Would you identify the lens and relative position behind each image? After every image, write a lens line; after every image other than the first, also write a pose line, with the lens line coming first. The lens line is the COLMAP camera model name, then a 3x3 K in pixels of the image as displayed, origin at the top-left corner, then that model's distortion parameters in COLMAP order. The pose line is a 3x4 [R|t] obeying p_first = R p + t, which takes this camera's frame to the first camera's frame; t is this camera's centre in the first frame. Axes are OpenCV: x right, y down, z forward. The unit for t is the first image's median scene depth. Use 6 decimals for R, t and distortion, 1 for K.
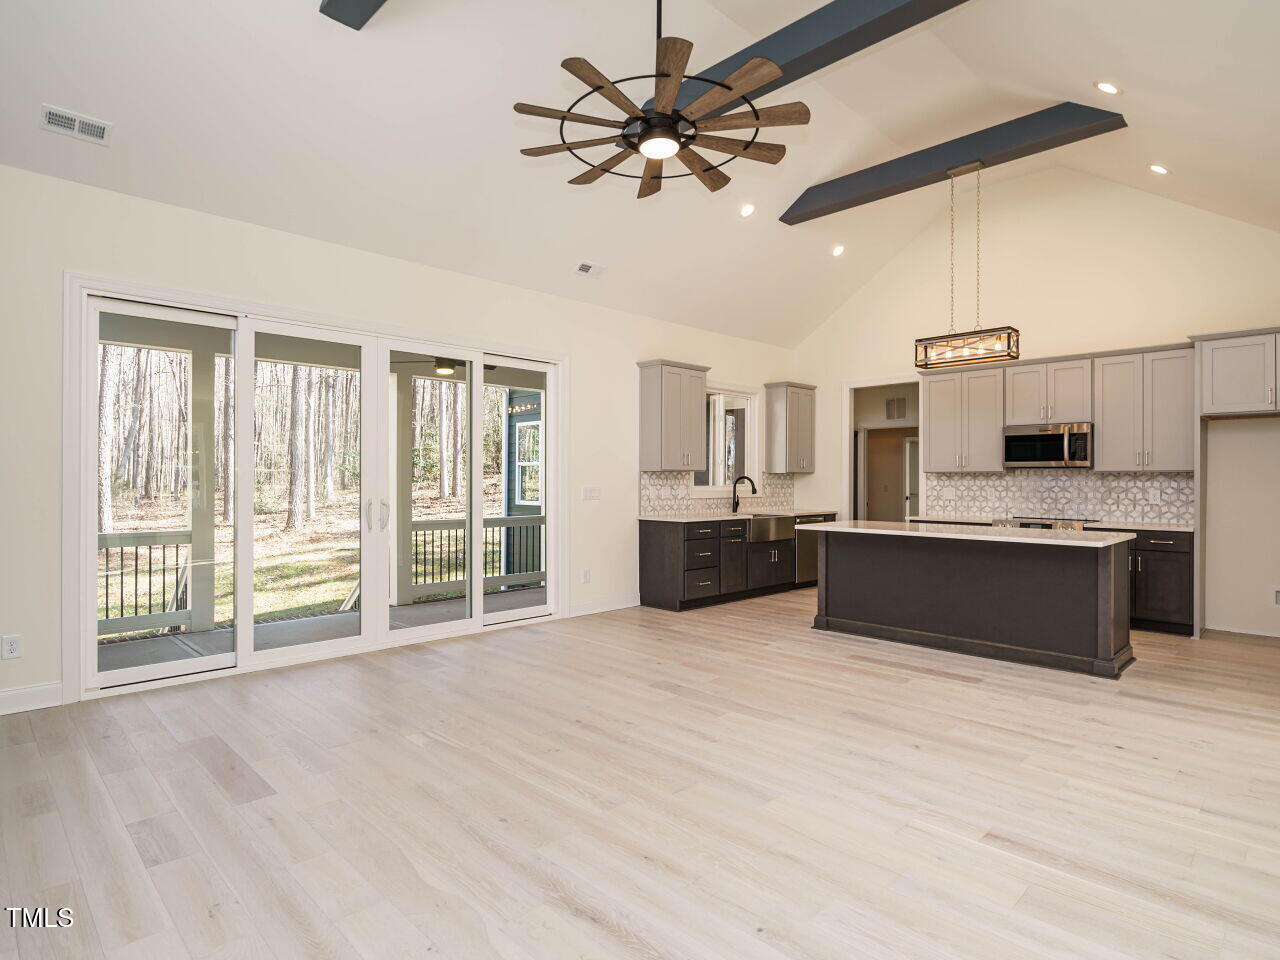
lens RADIAL K [[698.7, 0, 640.0], [0, 698.7, 480.0], [0, 0, 1]] dist [-0.002284, -0.000025]
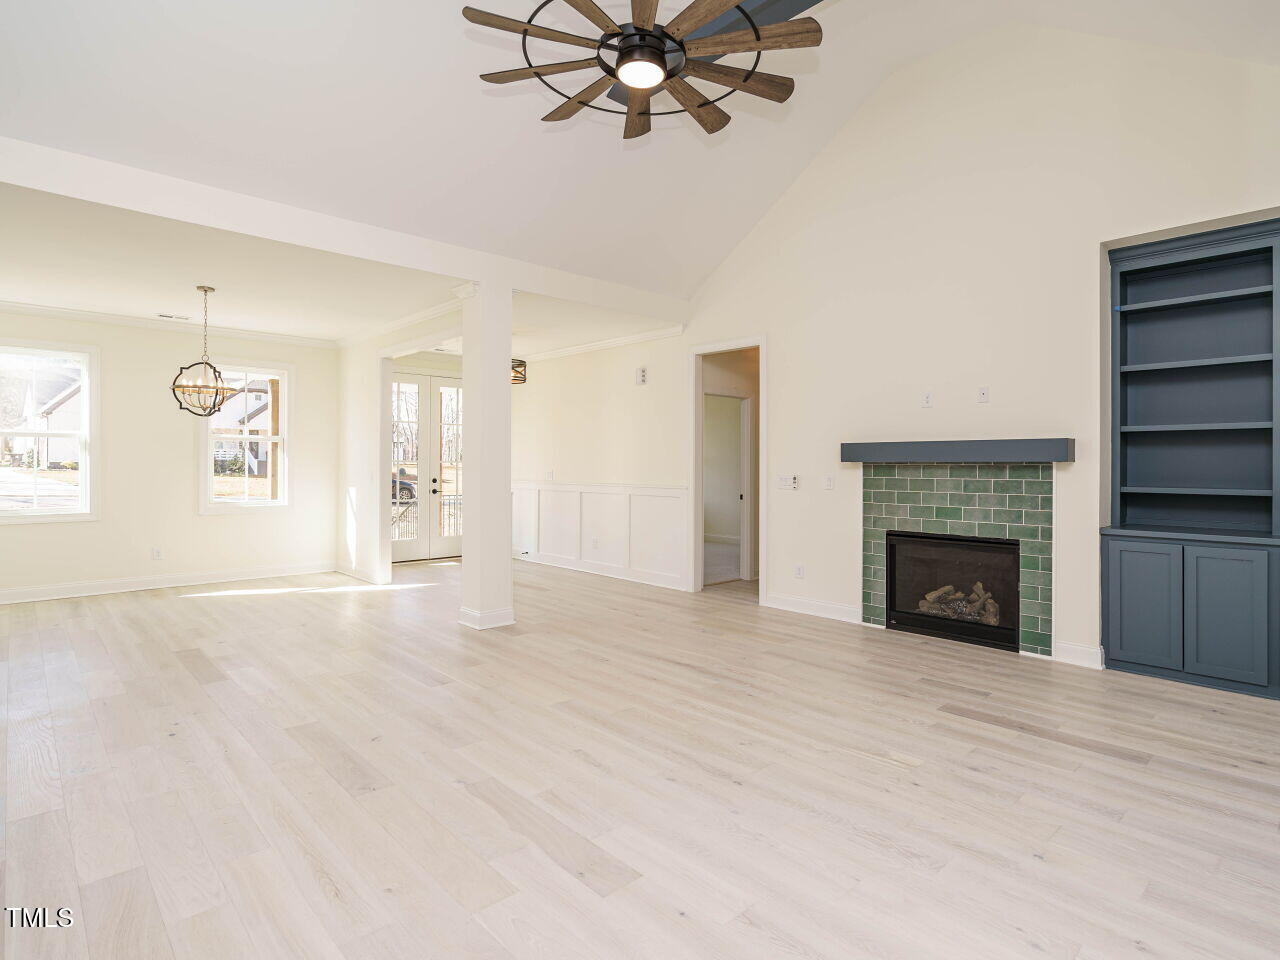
lens RADIAL K [[676.2, 0, 636.2], [0, 676.2, 463.9], [0, 0, 1]] dist [-0.005212, -0.000839]
pose [[-0.999348, -0.007853, 0.035245, 0.000012], [-0.007853, 0.999969, 0.000129, -0.003344], [-0.035245, -0.000148, -0.999379, 1.035318]]
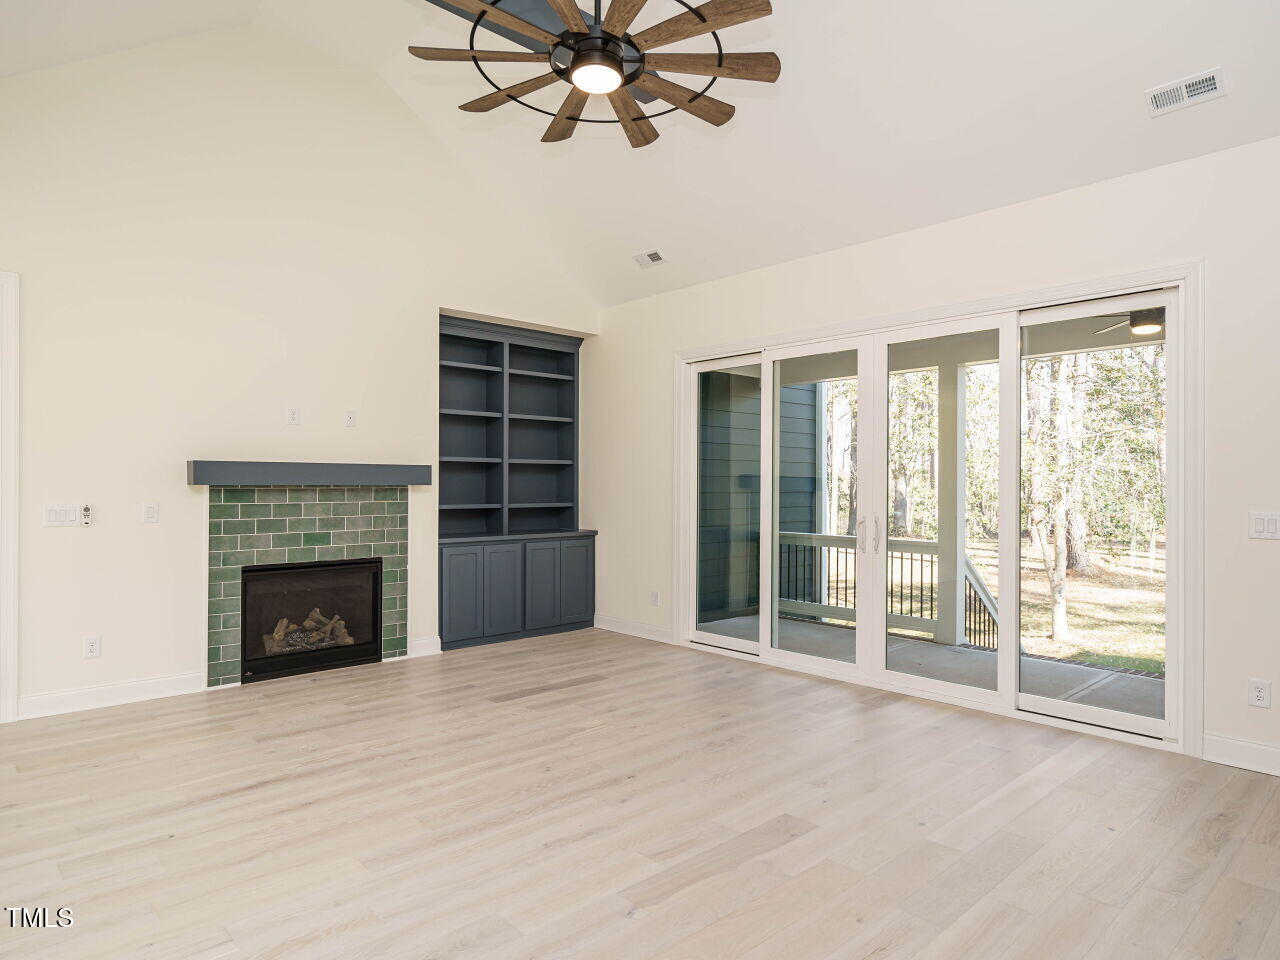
lens RADIAL K [[771.2, 0, 640.0], [0, 771.2, 480.0], [0, 0, 1]] dist [-0.007136, -0.000735]
pose [[-0.036160, -0.011612, -0.999279, 0.511509], [-0.003646, 0.999927, -0.011488, -0.005502], [0.999339, 0.003228, -0.036200, 0.618062]]
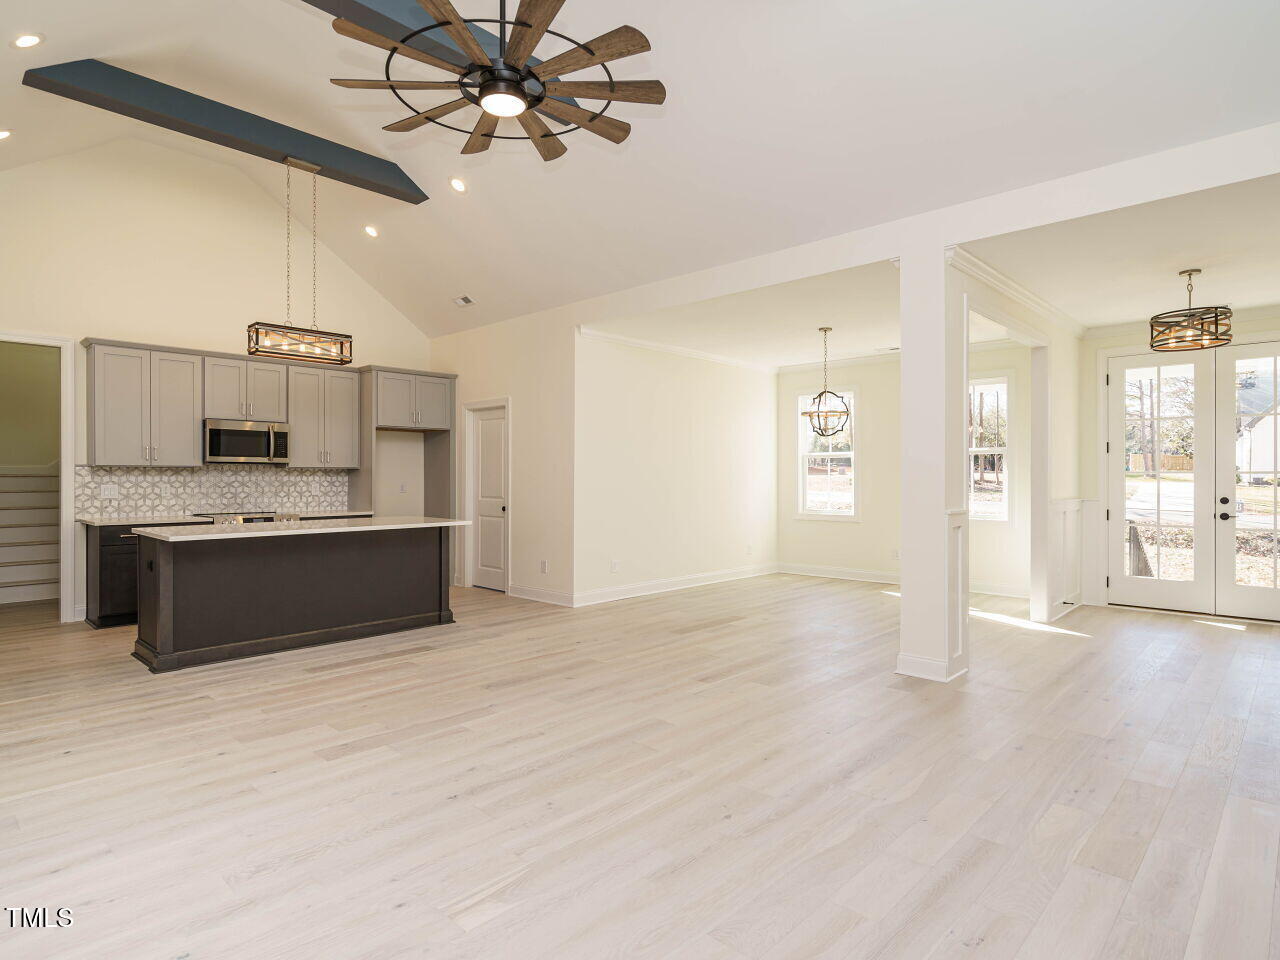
lens RADIAL K [[711.1, 0, 640.0], [0, 711.1, 480.0], [0, 0, 1]] dist [-0.003808, 0.000742]
pose [[-0.029476, -0.008405, 0.999530, -0.507877], [-0.000433, 0.999965, 0.008396, -0.002009], [-0.999565, -0.000185, -0.029479, 0.485938]]
